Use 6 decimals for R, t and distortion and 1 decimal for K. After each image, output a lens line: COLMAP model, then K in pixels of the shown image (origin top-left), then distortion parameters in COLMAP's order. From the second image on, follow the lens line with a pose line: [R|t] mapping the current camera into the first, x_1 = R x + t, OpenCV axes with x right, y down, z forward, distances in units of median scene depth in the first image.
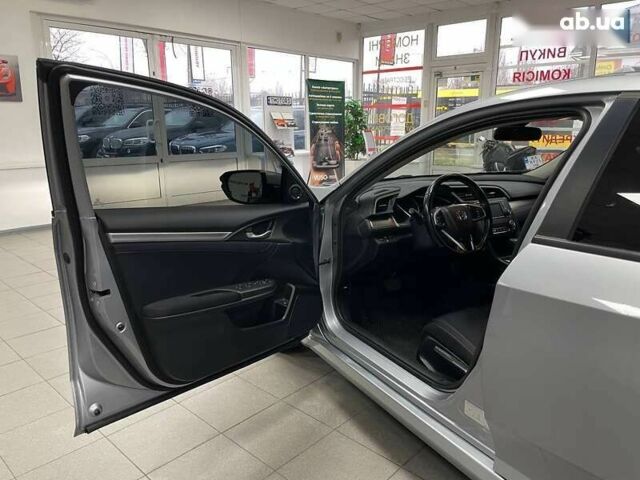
lens RADIAL K [[494.5, 0, 323.4], [0, 494.5, 244.3], [0, 0, 1]] dist [0.041347, -0.031709]
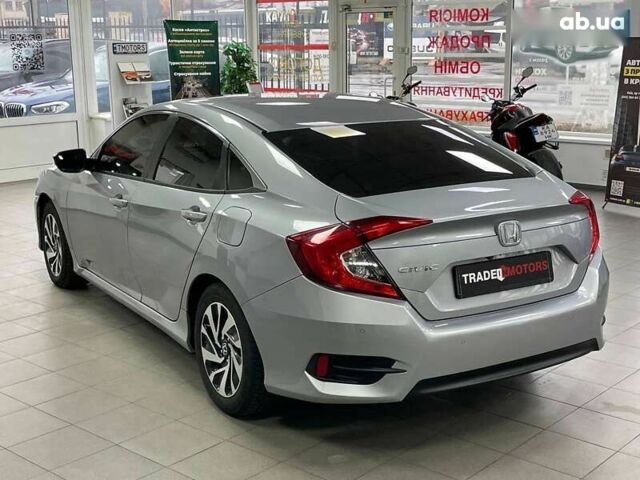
lens RADIAL K [[921.2, 0, 324.8], [0, 921.2, 250.1], [0, 0, 1]] dist [0.071025, 0.000000]
pose [[0.999501, -0.014507, 0.028062, 0.164404], [0.014965, 0.999757, -0.016188, 0.055965], [-0.027820, 0.016599, 0.999475, -0.445148]]
